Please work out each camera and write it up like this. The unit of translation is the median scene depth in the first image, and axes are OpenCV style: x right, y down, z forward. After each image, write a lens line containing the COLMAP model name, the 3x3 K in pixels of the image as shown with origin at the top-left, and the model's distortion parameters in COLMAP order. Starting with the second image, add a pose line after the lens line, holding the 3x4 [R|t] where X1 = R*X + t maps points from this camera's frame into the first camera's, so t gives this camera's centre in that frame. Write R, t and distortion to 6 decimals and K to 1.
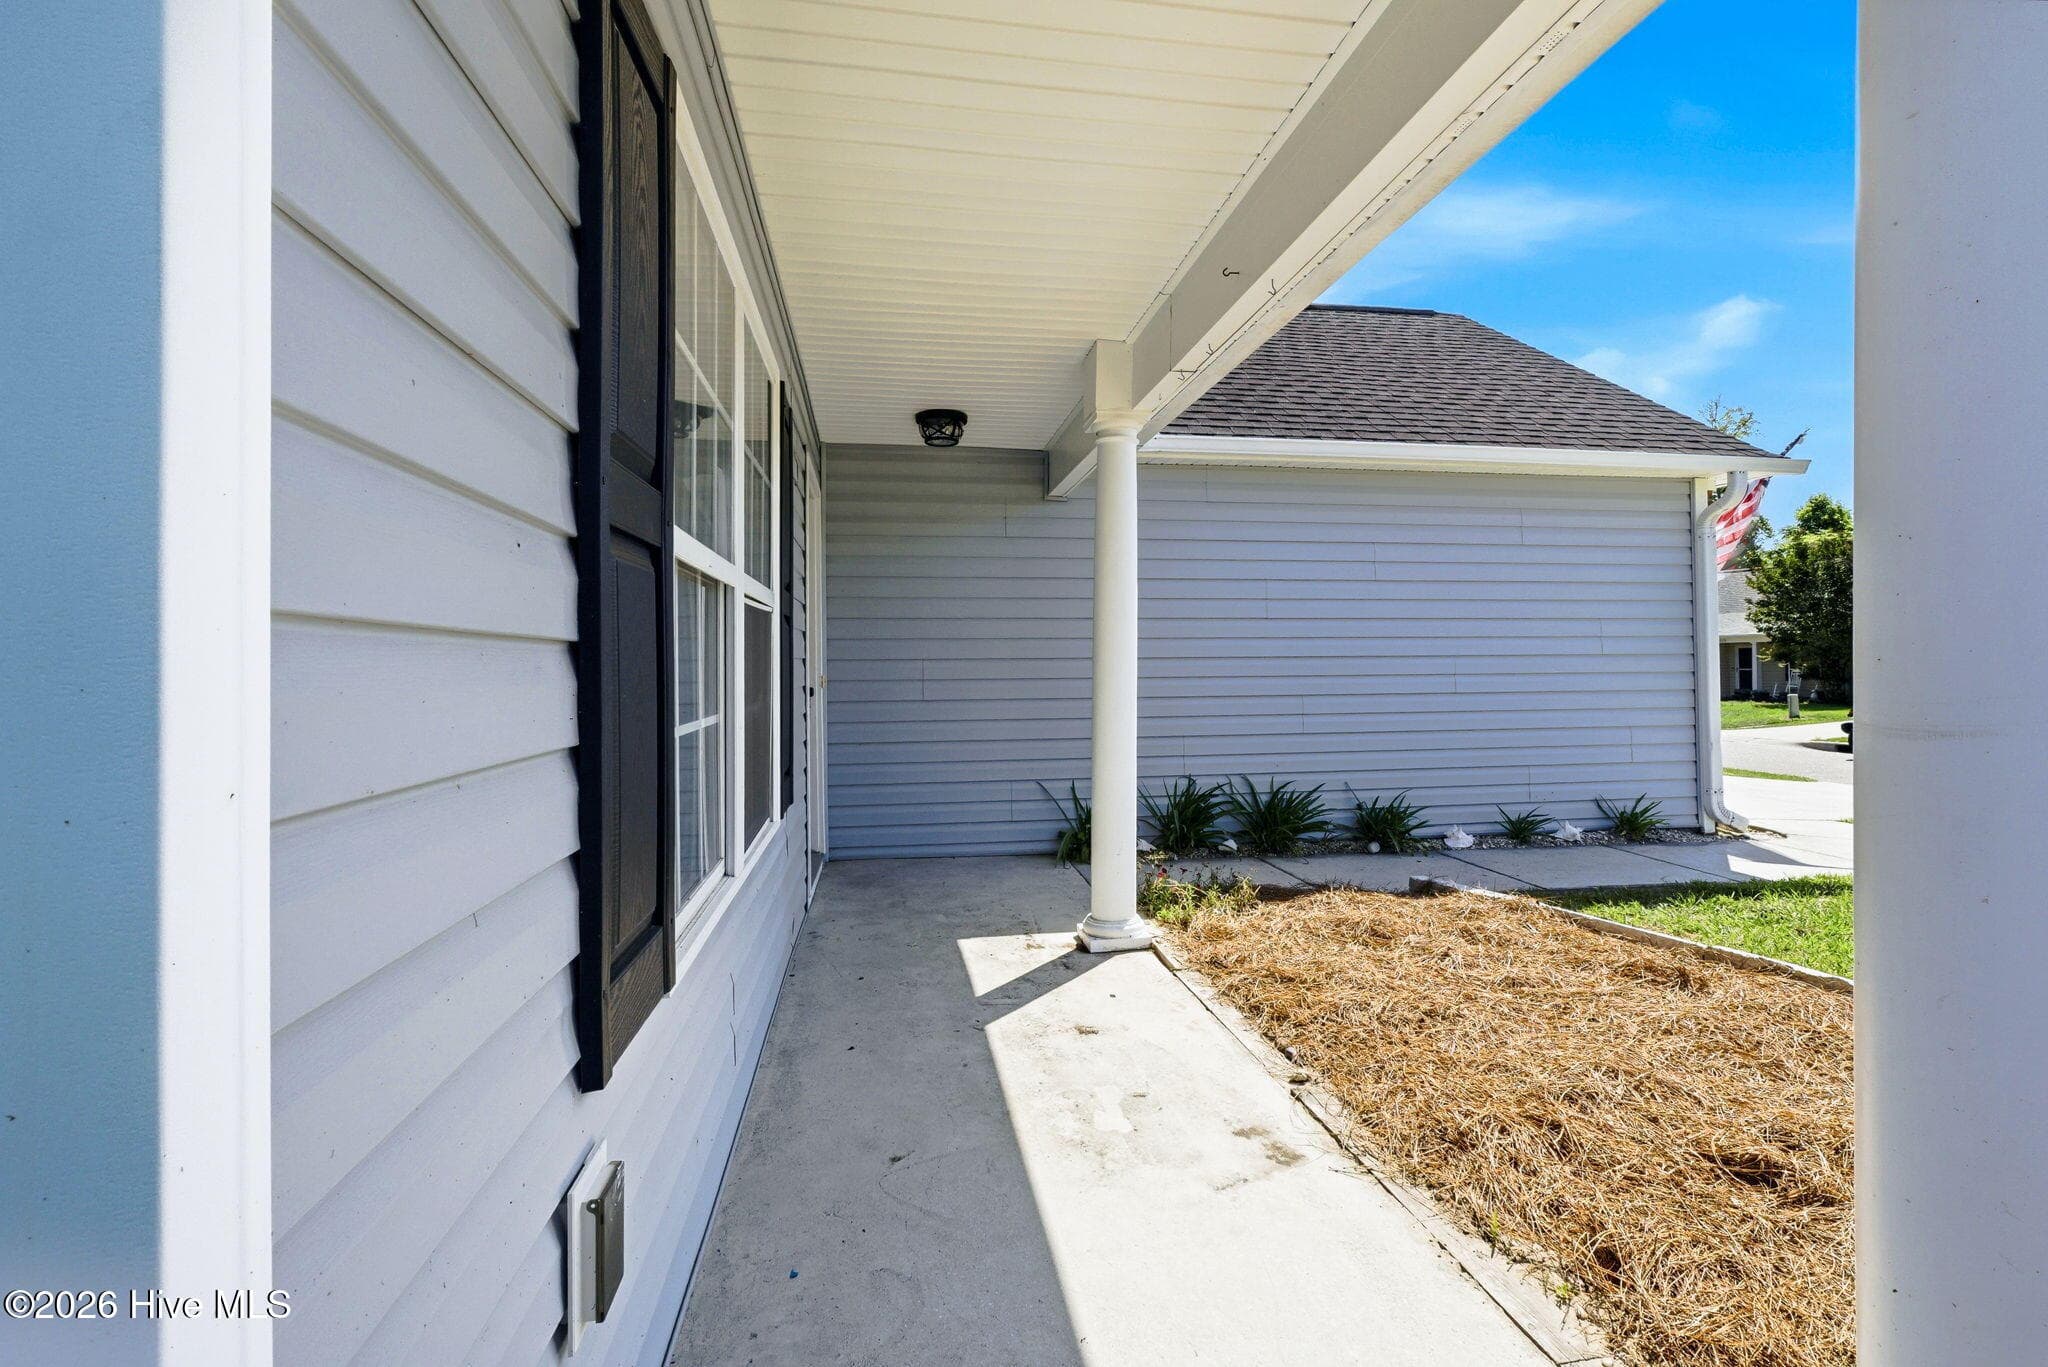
lens RADIAL K [[897.6, 0, 1035.8], [0, 897.6, 676.7], [0, 0, 1]] dist [-0.001041, 0.000112]
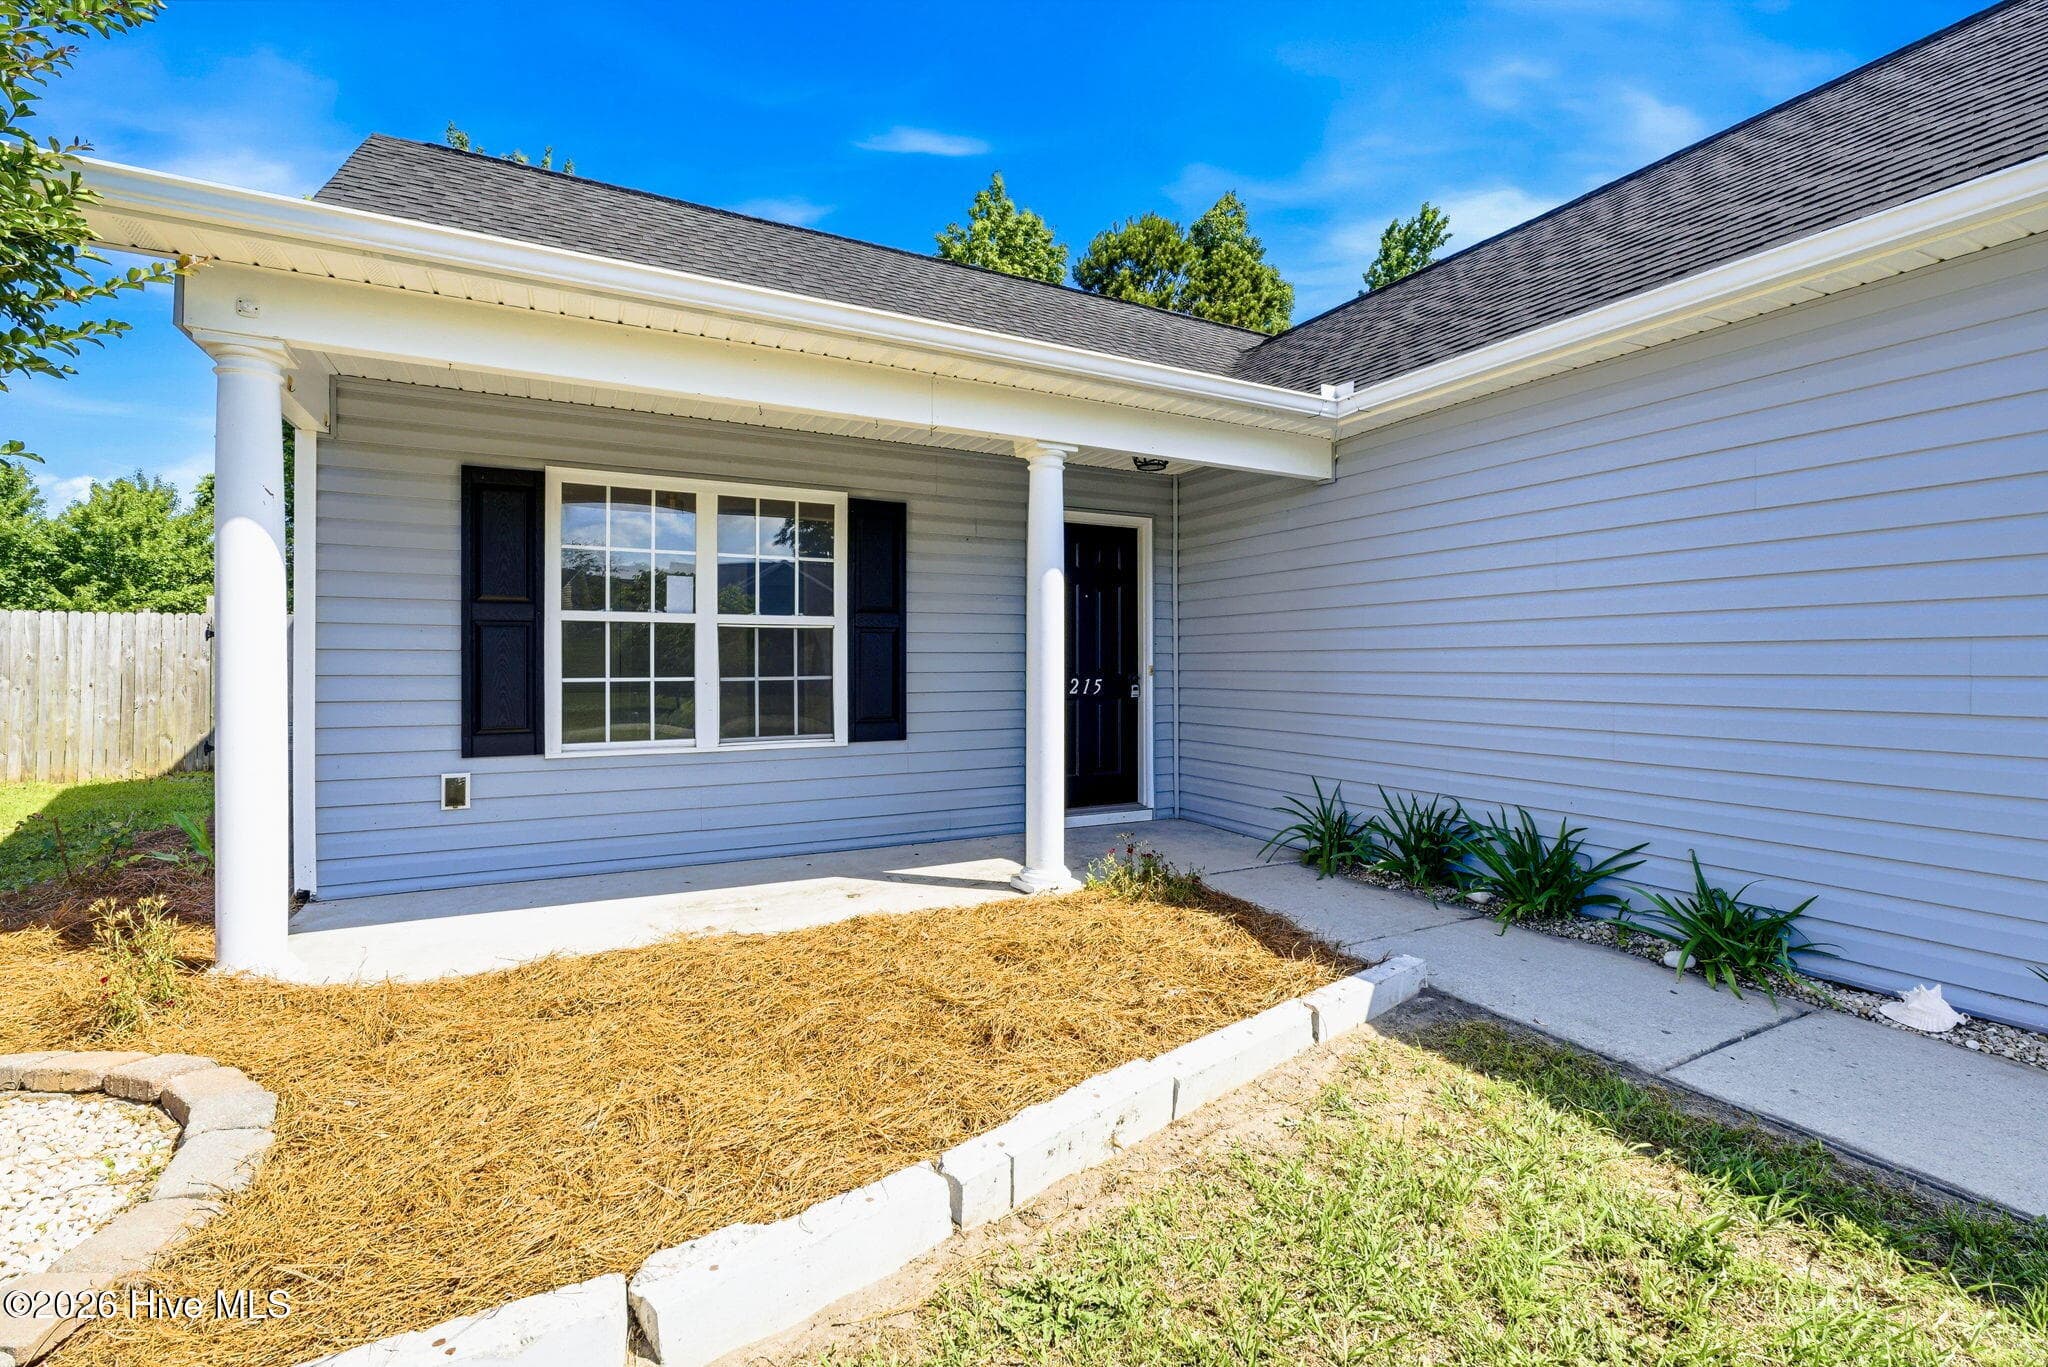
lens RADIAL K [[897.6, 0, 1035.8], [0, 897.6, 676.7], [0, 0, 1]] dist [-0.001041, 0.000112]
pose [[0.319025, 0.013590, -0.947649, 0.785000], [-0.010773, 0.999885, 0.010712, 0.001884], [0.947685, 0.006791, 0.319135, 0.398575]]
